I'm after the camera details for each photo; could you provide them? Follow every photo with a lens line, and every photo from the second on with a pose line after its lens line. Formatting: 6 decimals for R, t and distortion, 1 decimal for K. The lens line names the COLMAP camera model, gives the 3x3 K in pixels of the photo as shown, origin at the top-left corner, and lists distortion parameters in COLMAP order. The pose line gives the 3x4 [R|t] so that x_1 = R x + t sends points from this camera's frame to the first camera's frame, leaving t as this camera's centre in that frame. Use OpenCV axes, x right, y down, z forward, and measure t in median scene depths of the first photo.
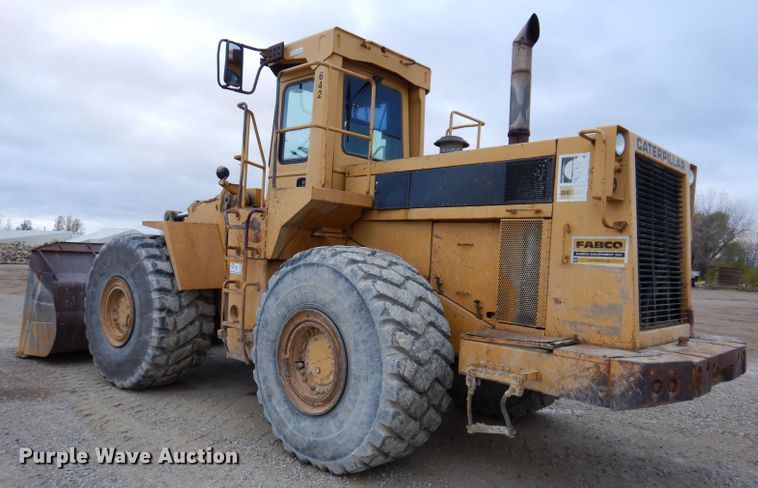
lens RADIAL K [[562.6, 0, 367.6], [0, 562.6, 270.0], [0, 0, 1]] dist [0.020883, 0.004661]
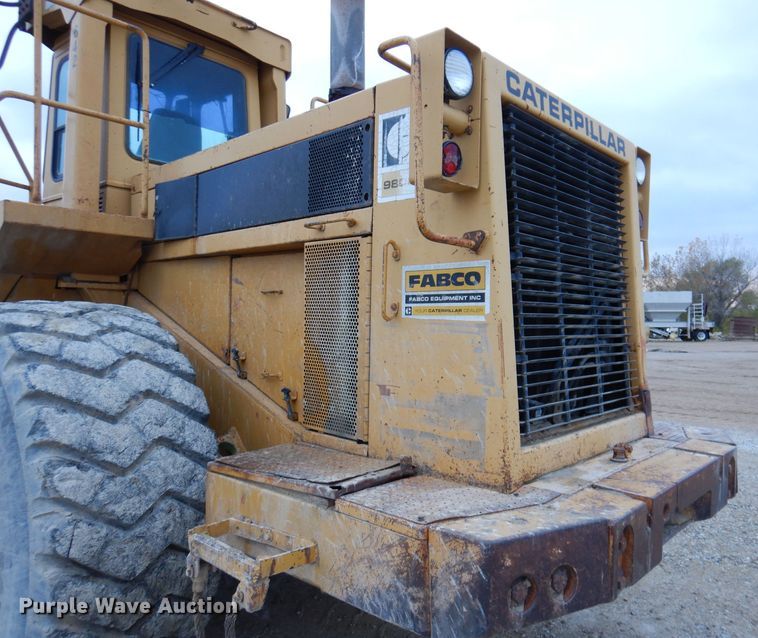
lens RADIAL K [[613.3, 0, 405.1], [0, 613.3, 322.0], [0, 0, 1]] dist [0.015278, 0.003077]
pose [[0.997454, -0.035376, 0.061914, 0.319890], [0.036447, 0.999203, -0.016252, 0.001375], [-0.061290, 0.018467, 0.997949, 0.422055]]
